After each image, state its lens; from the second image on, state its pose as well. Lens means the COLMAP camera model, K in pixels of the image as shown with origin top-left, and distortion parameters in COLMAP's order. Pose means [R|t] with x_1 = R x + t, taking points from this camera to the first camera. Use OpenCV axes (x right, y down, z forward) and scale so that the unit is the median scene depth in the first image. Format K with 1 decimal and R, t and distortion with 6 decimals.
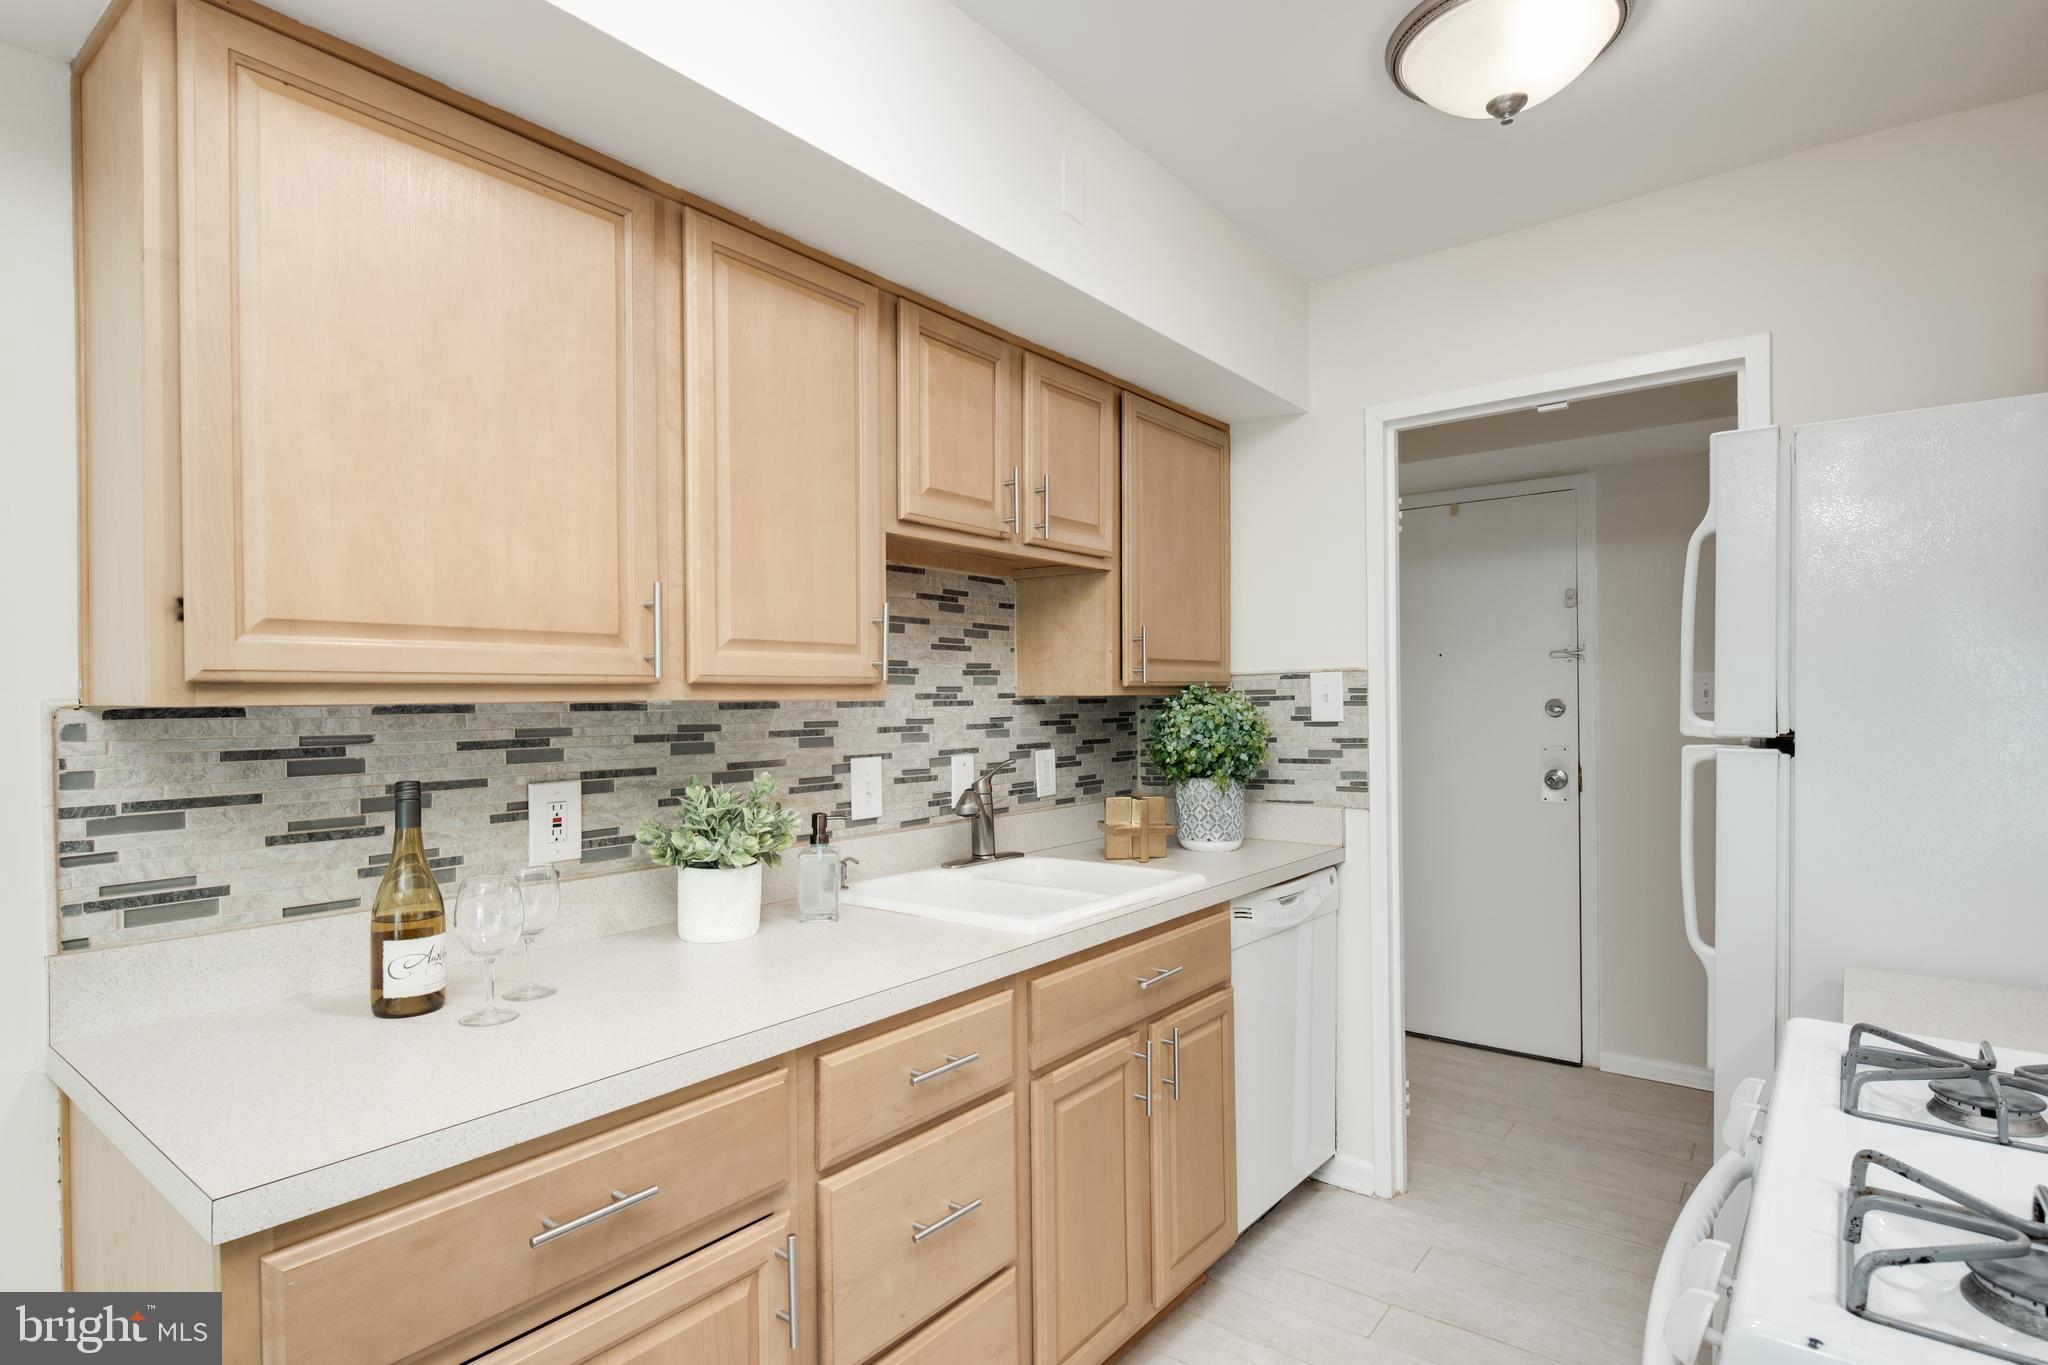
lens RADIAL K [[1036.8, 0, 1003.3], [0, 1036.8, 706.9], [0, 0, 1]] dist [0.001661, -0.002675]
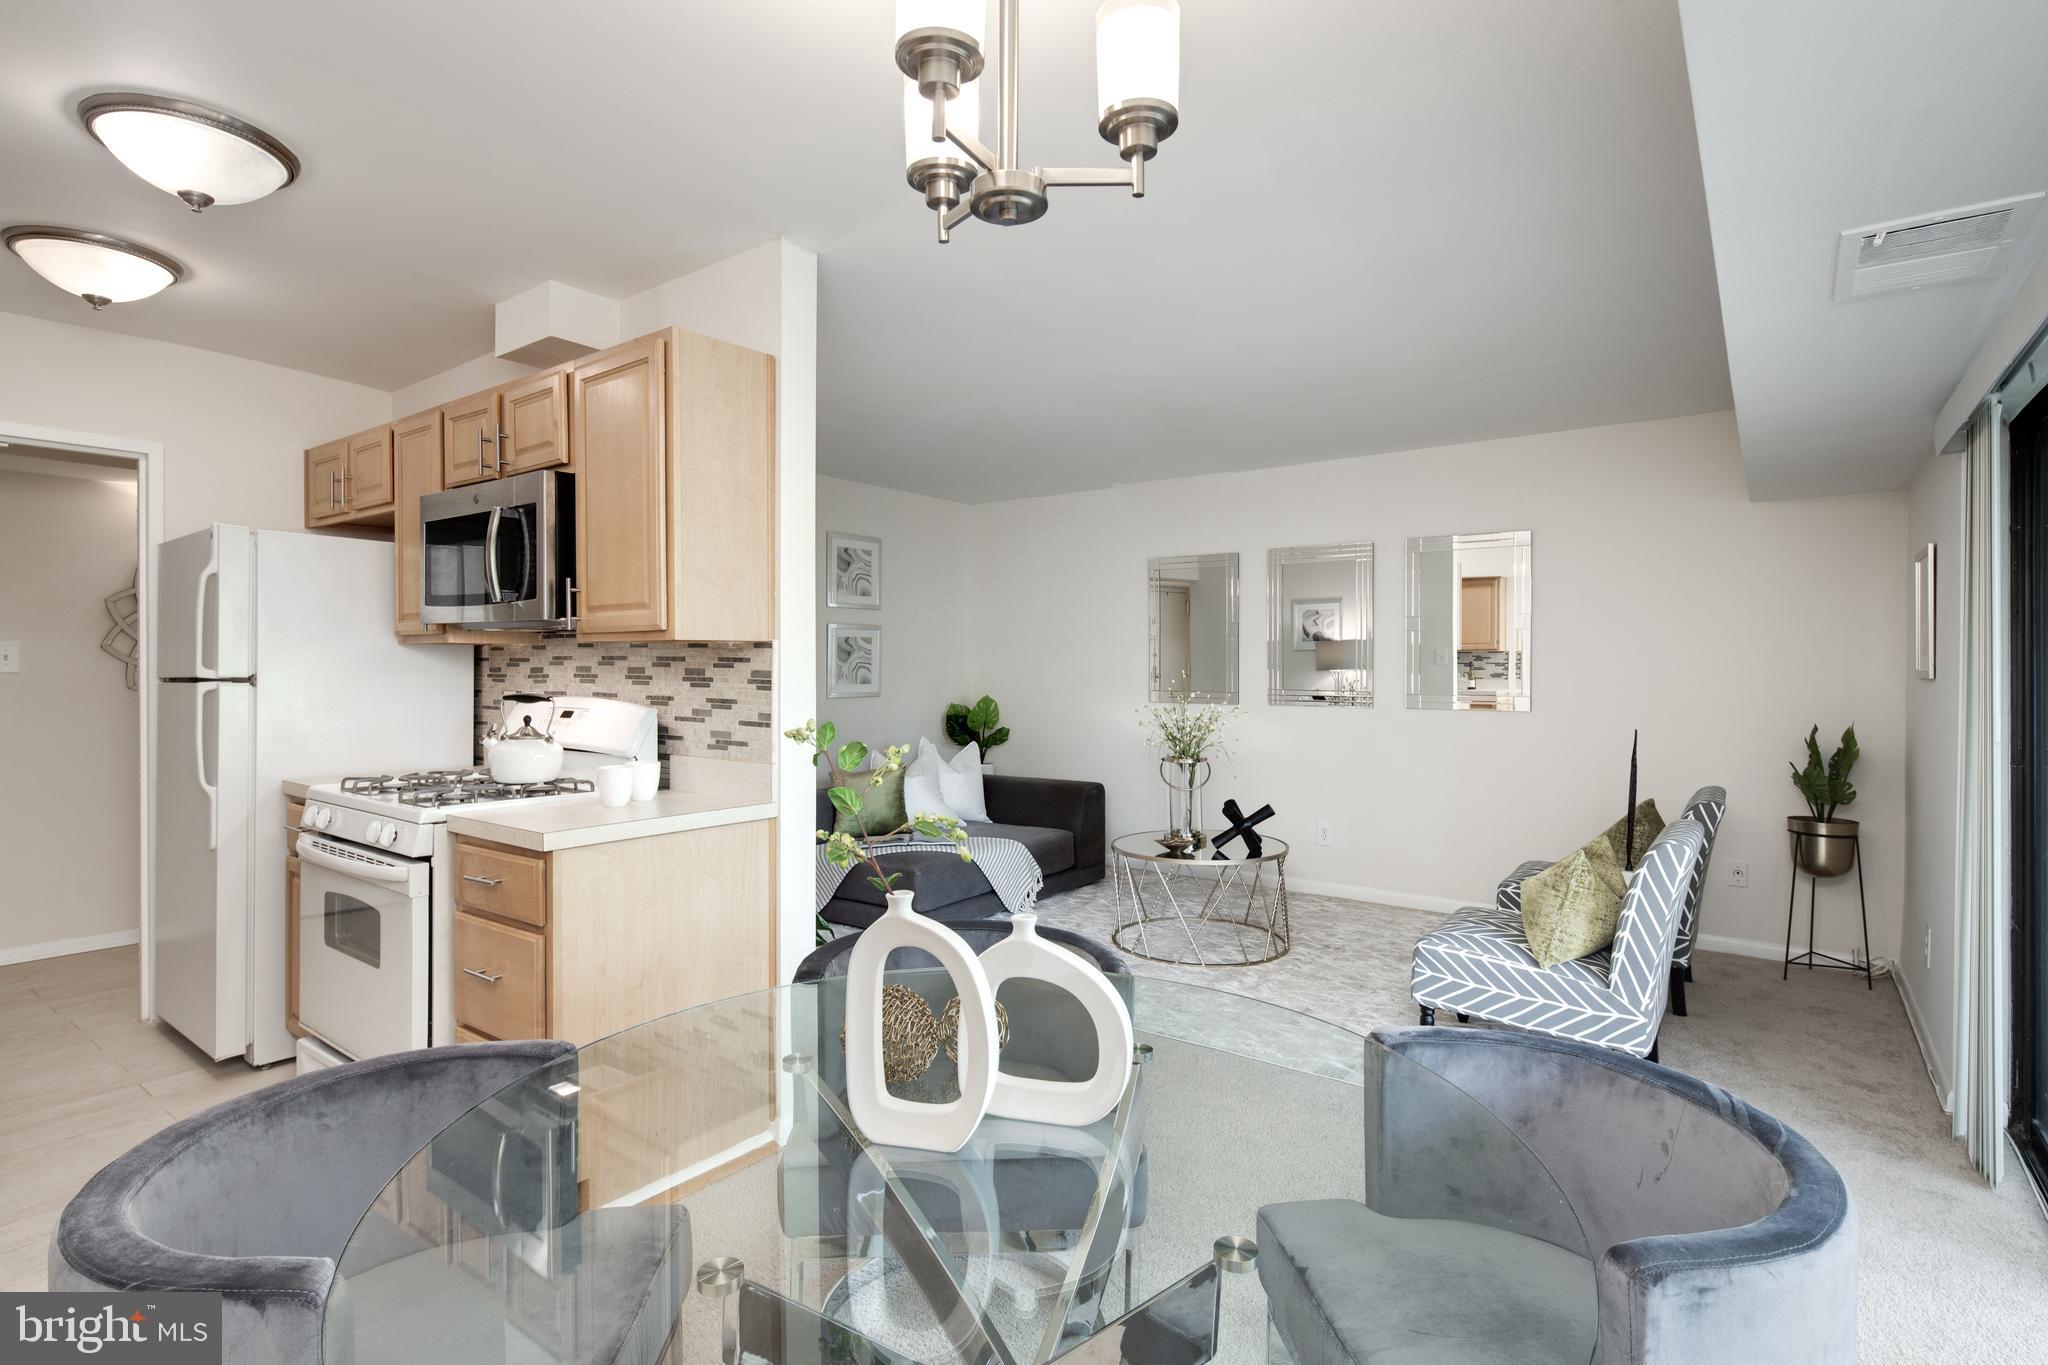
lens RADIAL K [[1002.7, 0, 1014.3], [0, 1002.7, 669.6], [0, 0, 1]] dist [0.006512, -0.006197]
pose [[-0.019499, 0.005130, 0.999797, -0.926711], [0.004028, 0.999979, -0.005052, 0.021245], [-0.999802, 0.003929, -0.019519, -0.353459]]
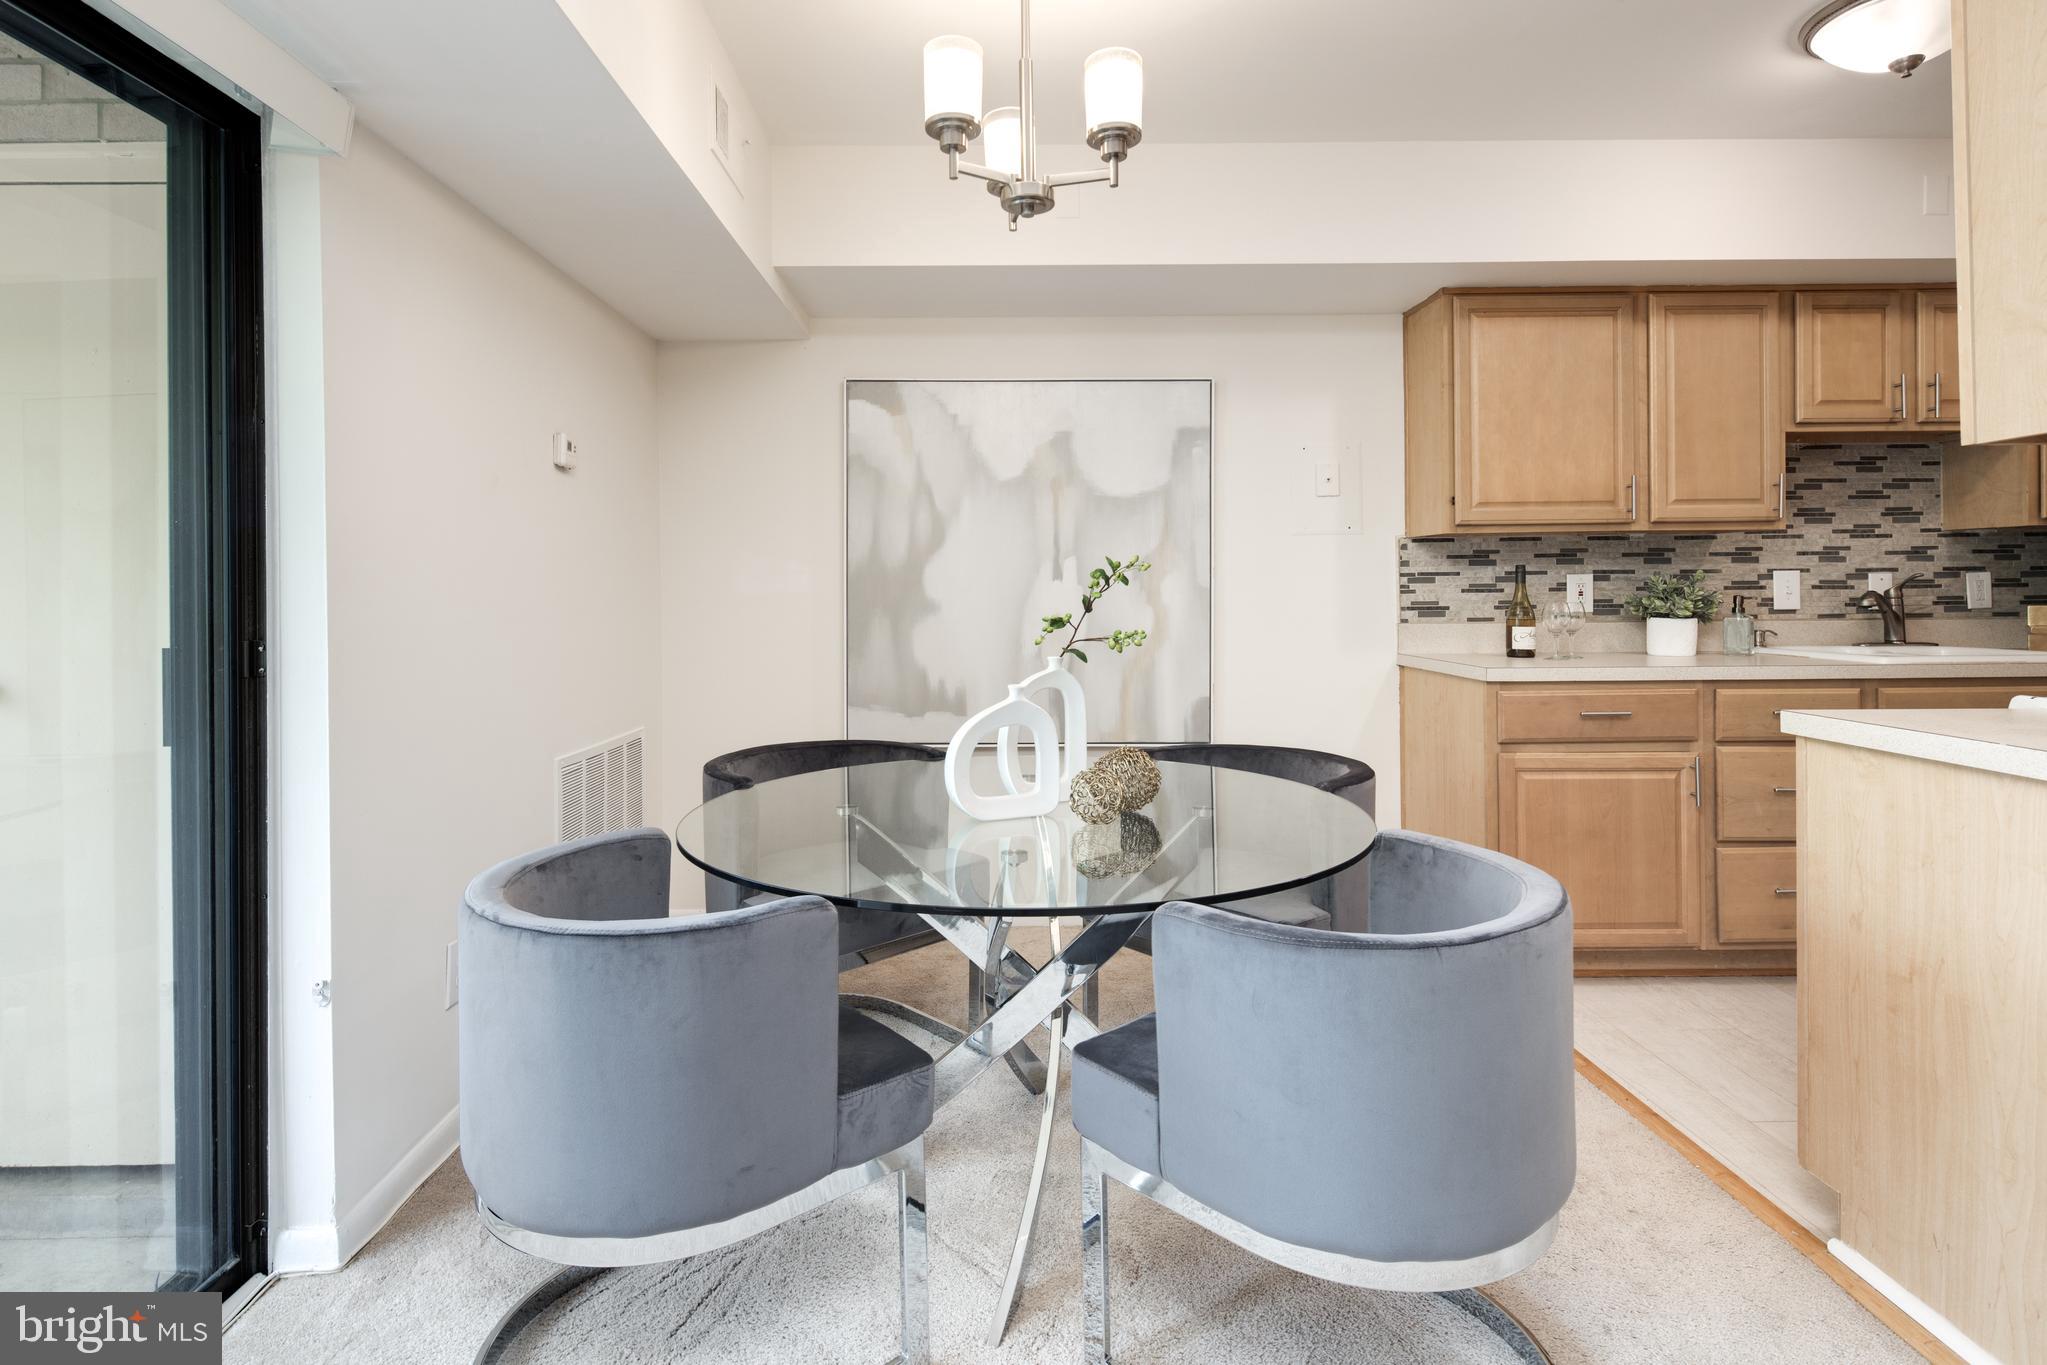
lens RADIAL K [[1002.2, 0, 996.4], [0, 1002.2, 587.2], [0, 0, 1]] dist [0.006512, -0.006197]
pose [[0.620771, 0.002370, -0.783989, 0.328278], [-0.001229, 0.999997, 0.002050, 0.074952], [0.783991, -0.000310, 0.620772, -0.912676]]
